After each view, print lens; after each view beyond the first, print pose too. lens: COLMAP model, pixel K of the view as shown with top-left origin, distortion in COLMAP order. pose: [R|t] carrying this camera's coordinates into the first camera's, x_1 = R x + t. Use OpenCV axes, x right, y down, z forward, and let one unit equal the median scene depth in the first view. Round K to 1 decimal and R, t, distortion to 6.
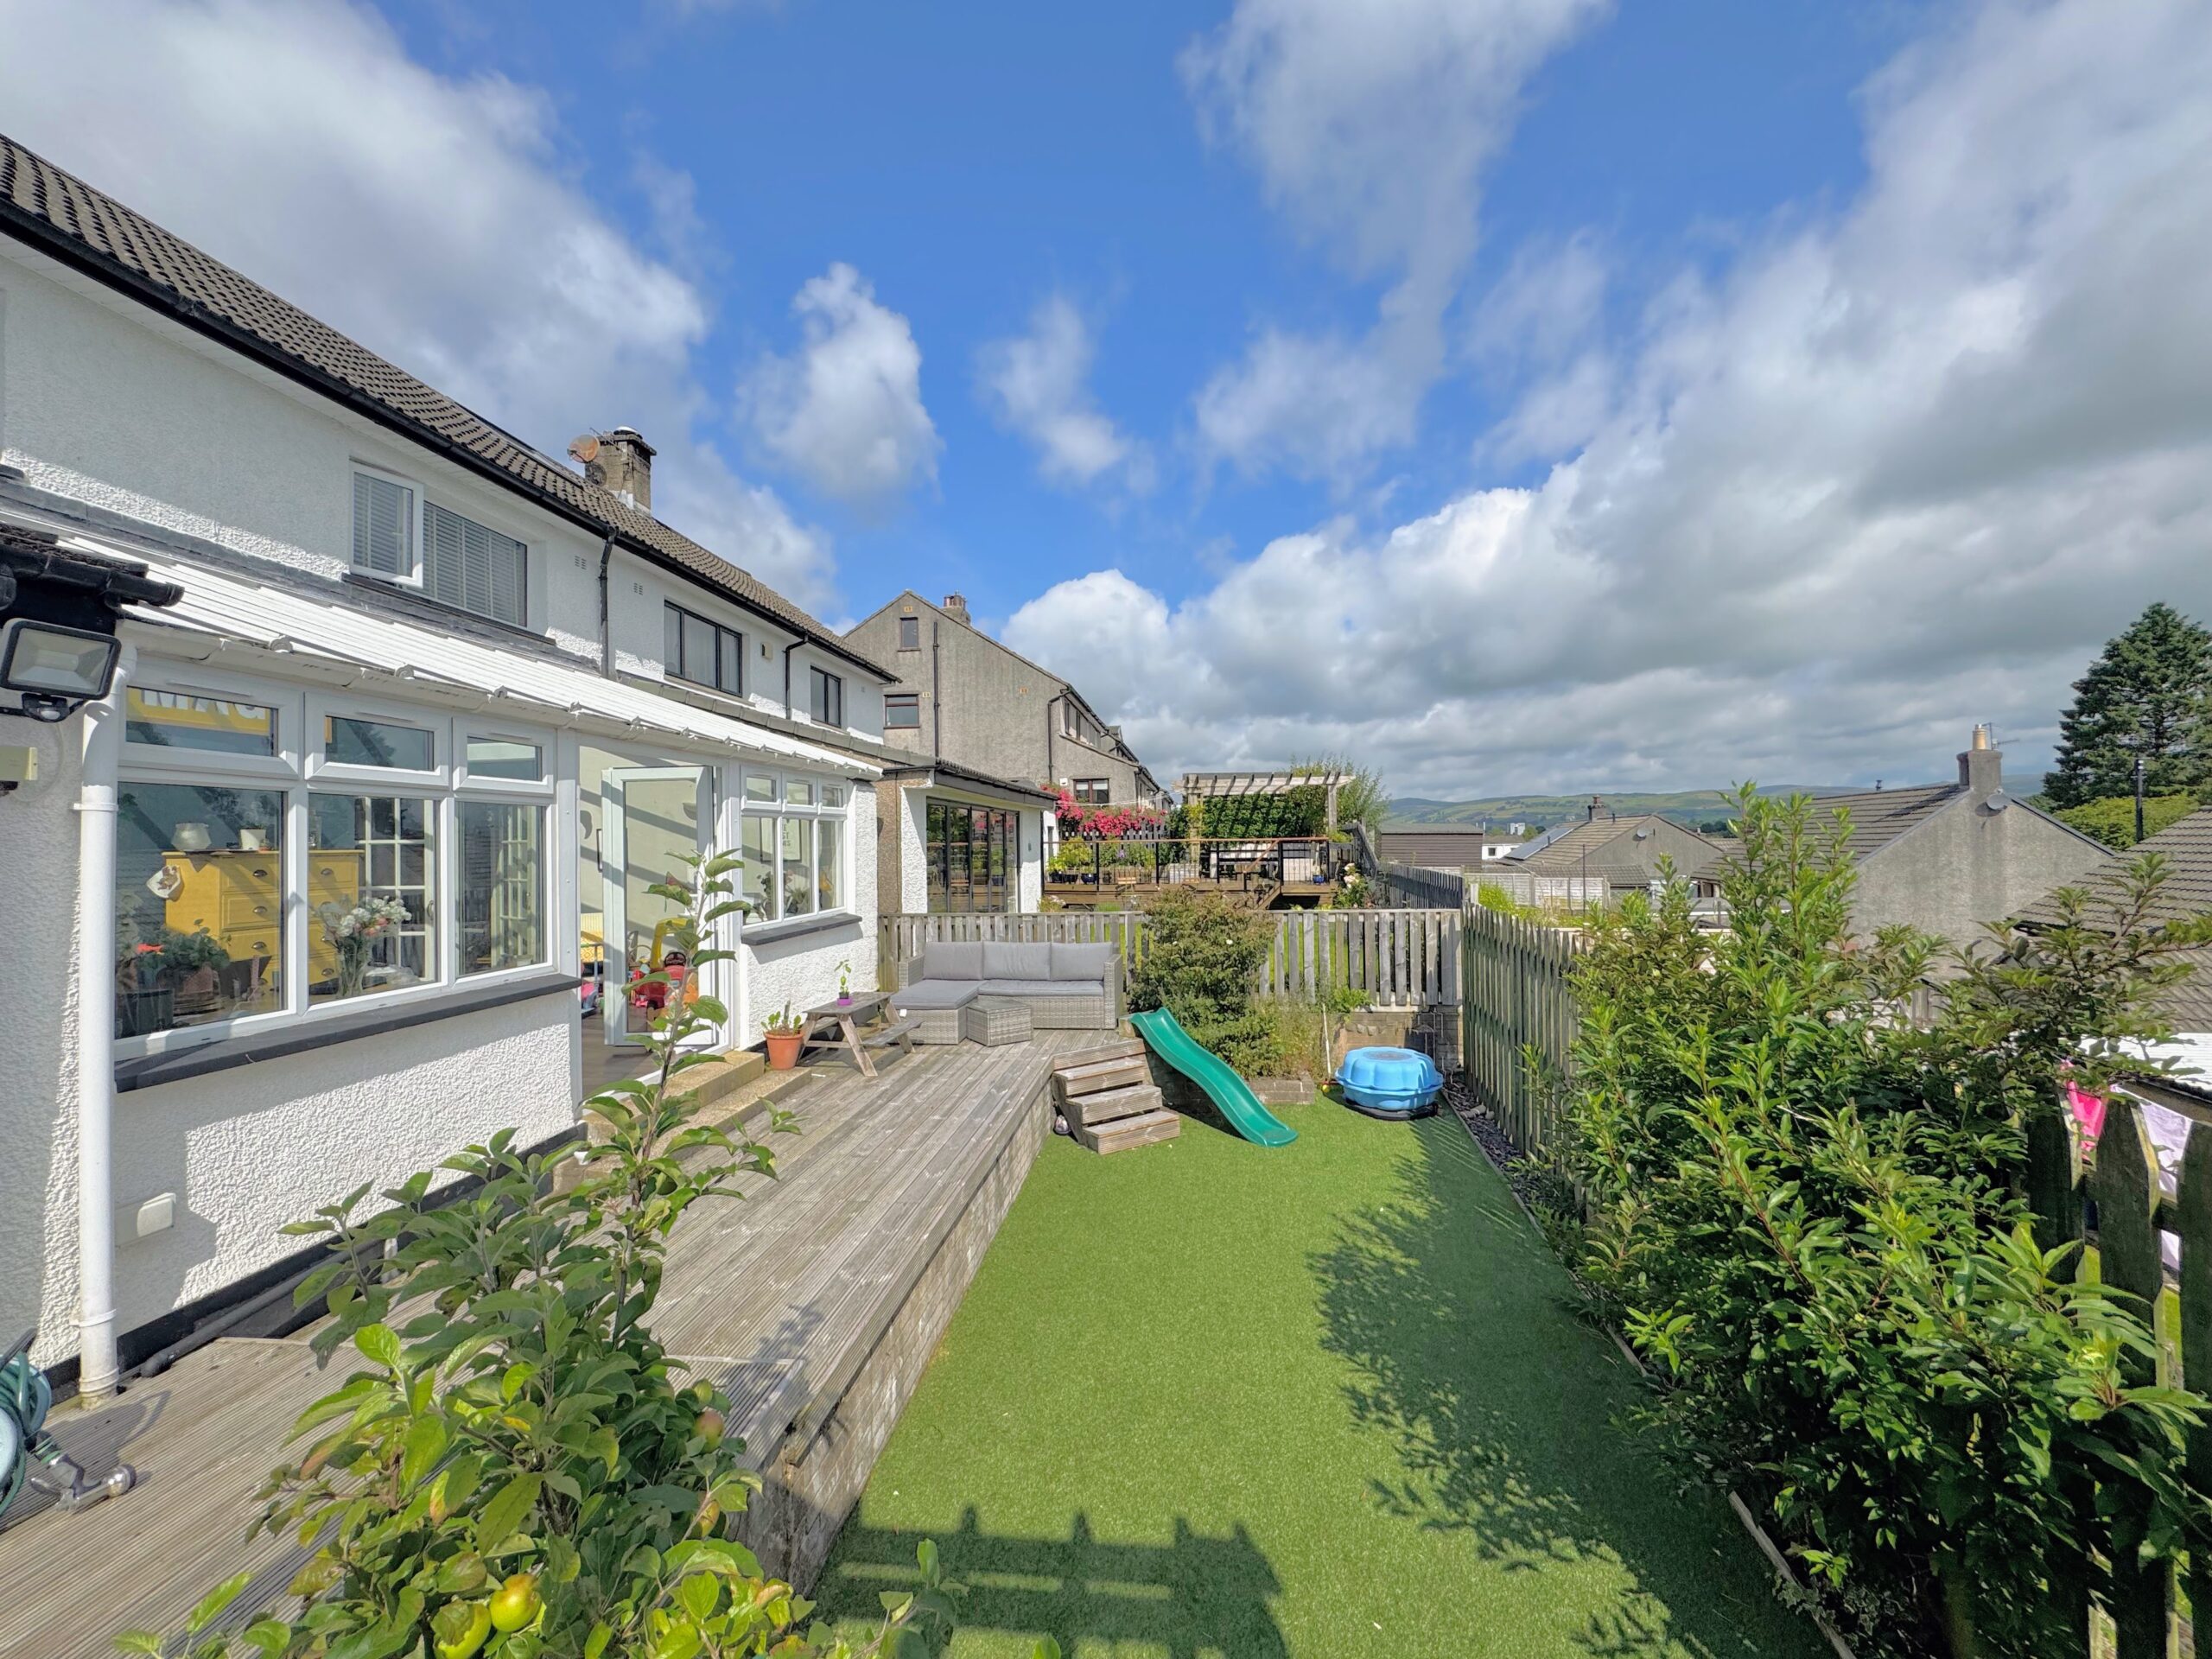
lens RADIAL K [[886.7, 0, 1106.0], [0, 886.7, 829.5], [0, 0, 1]] dist [-0.000814, -0.000268]
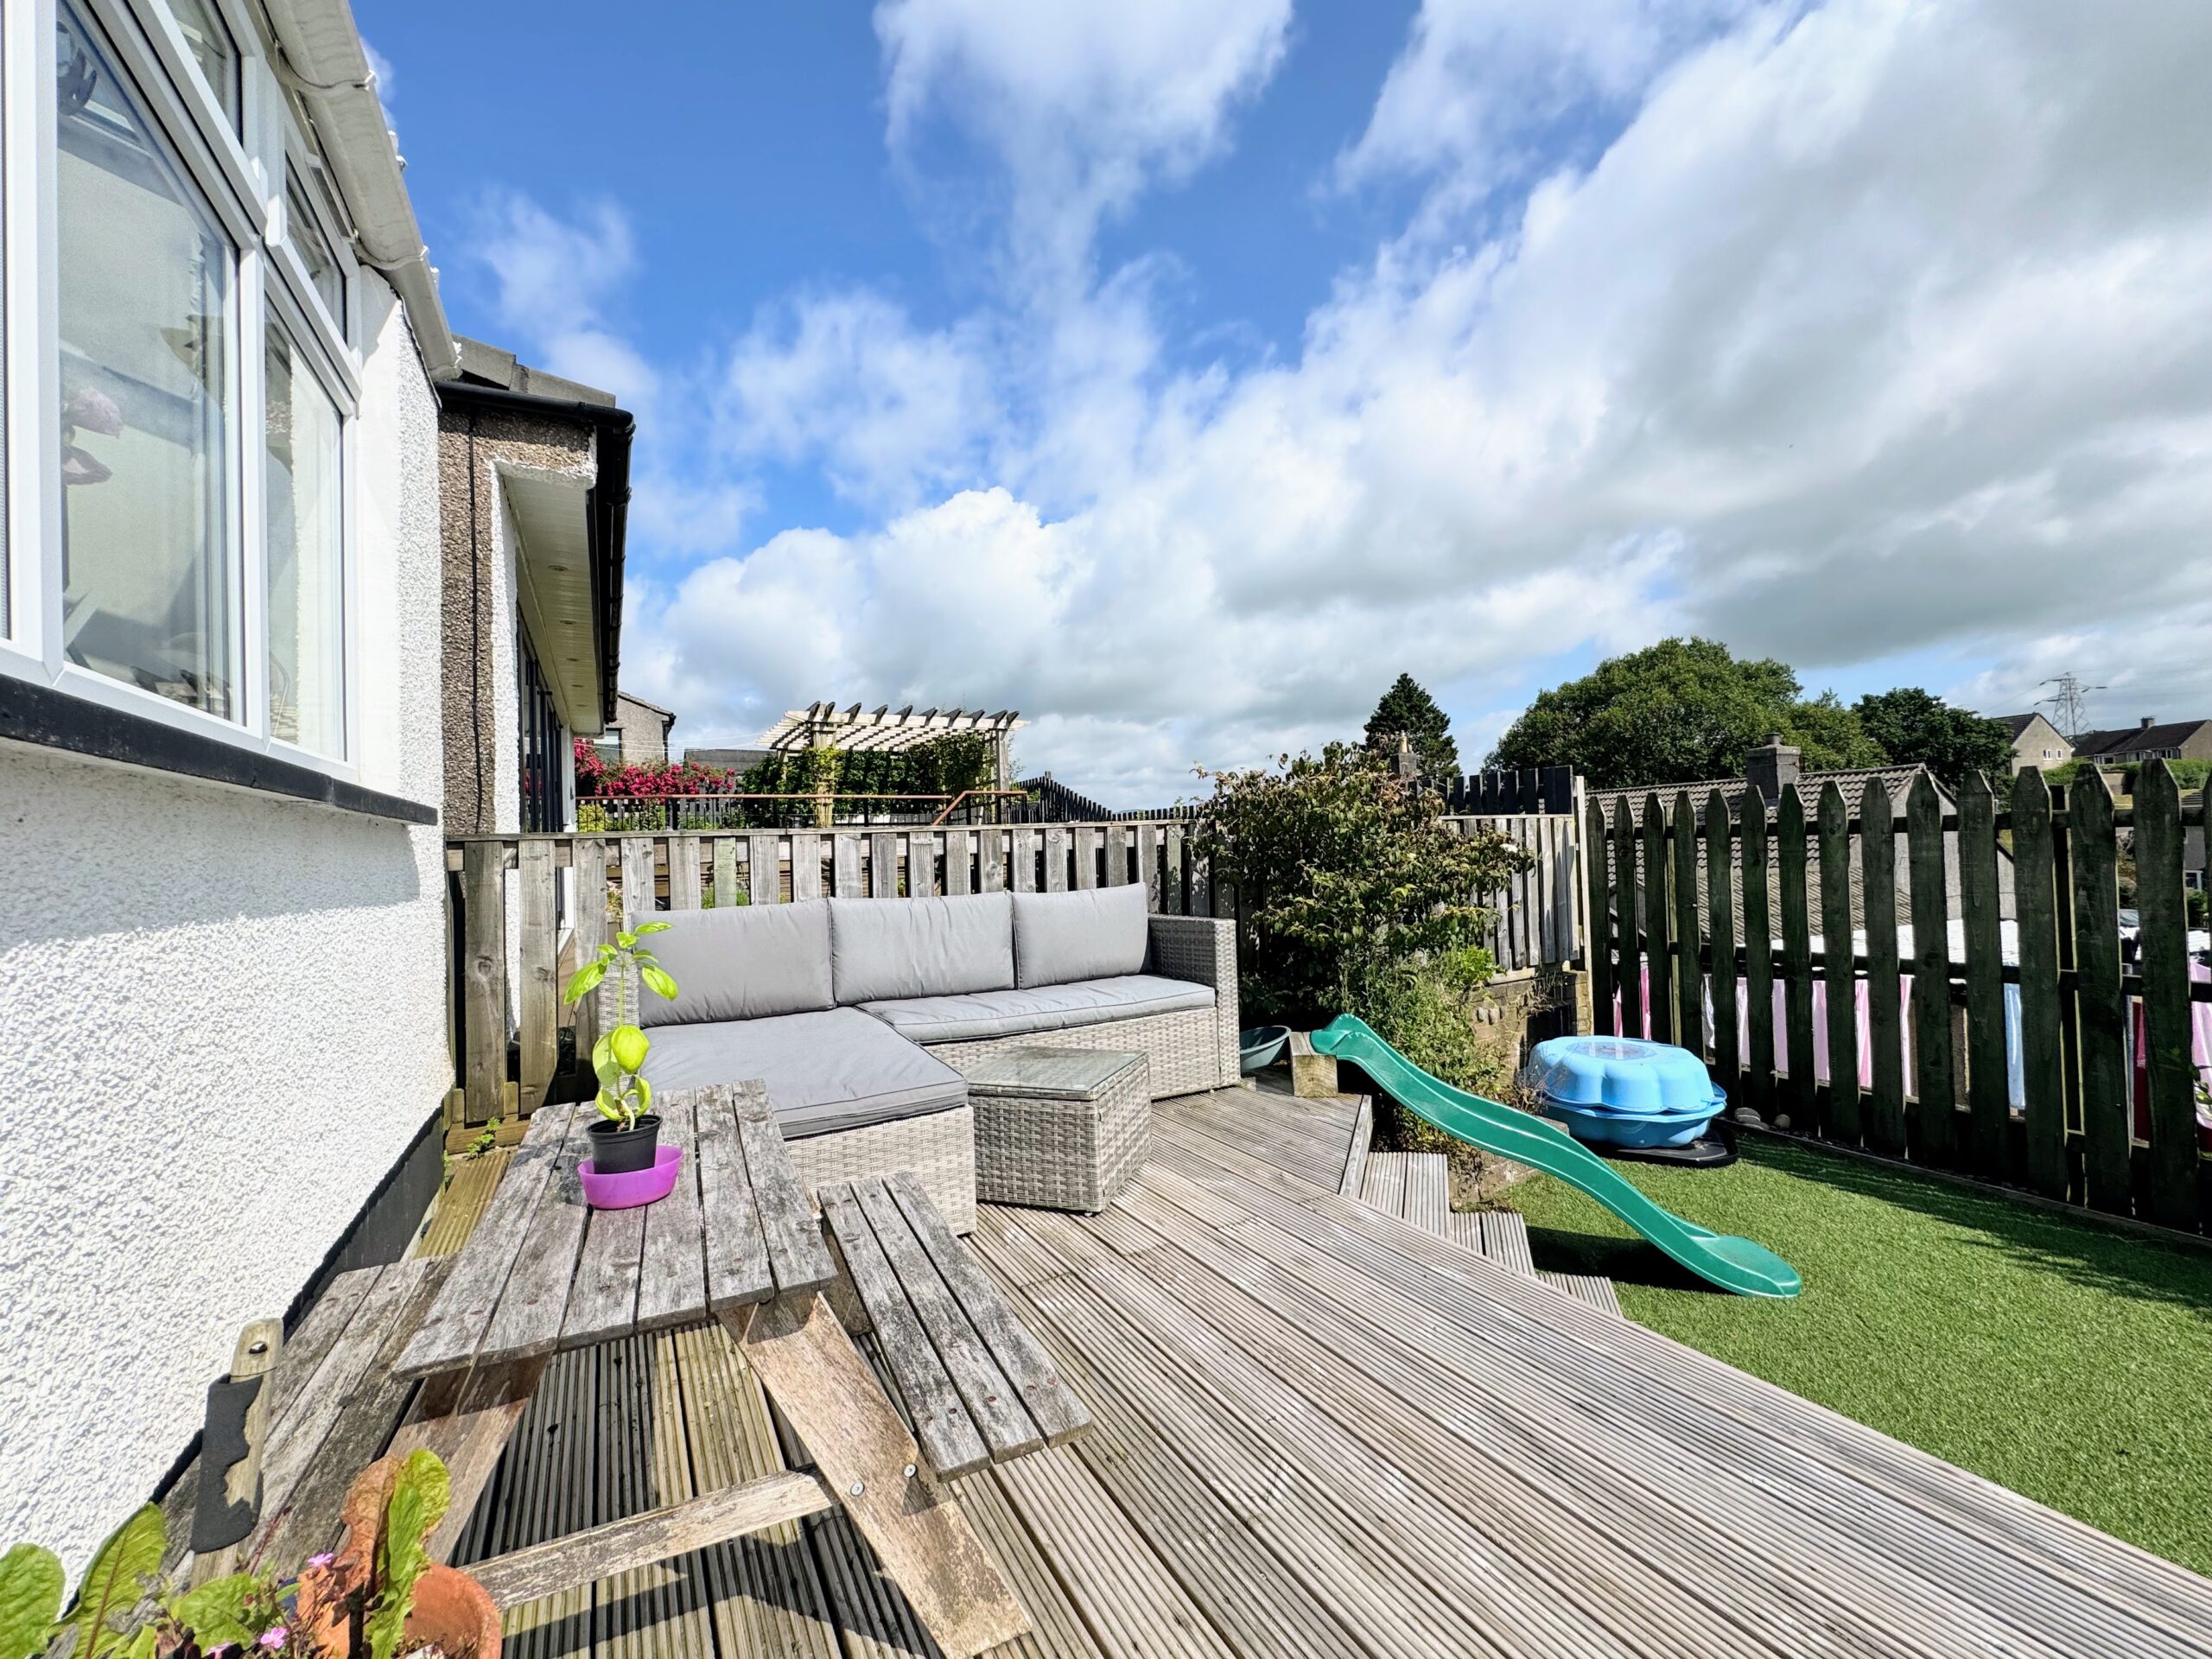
lens RADIAL K [[886.7, 0, 1106.0], [0, 886.7, 829.5], [0, 0, 1]] dist [-0.000814, -0.000268]
pose [[0.820972, 0.001086, 0.570968, -0.120892], [0.008220, 0.999872, -0.013720, 0.049120], [-0.570910, 0.015957, 0.820858, 0.300681]]
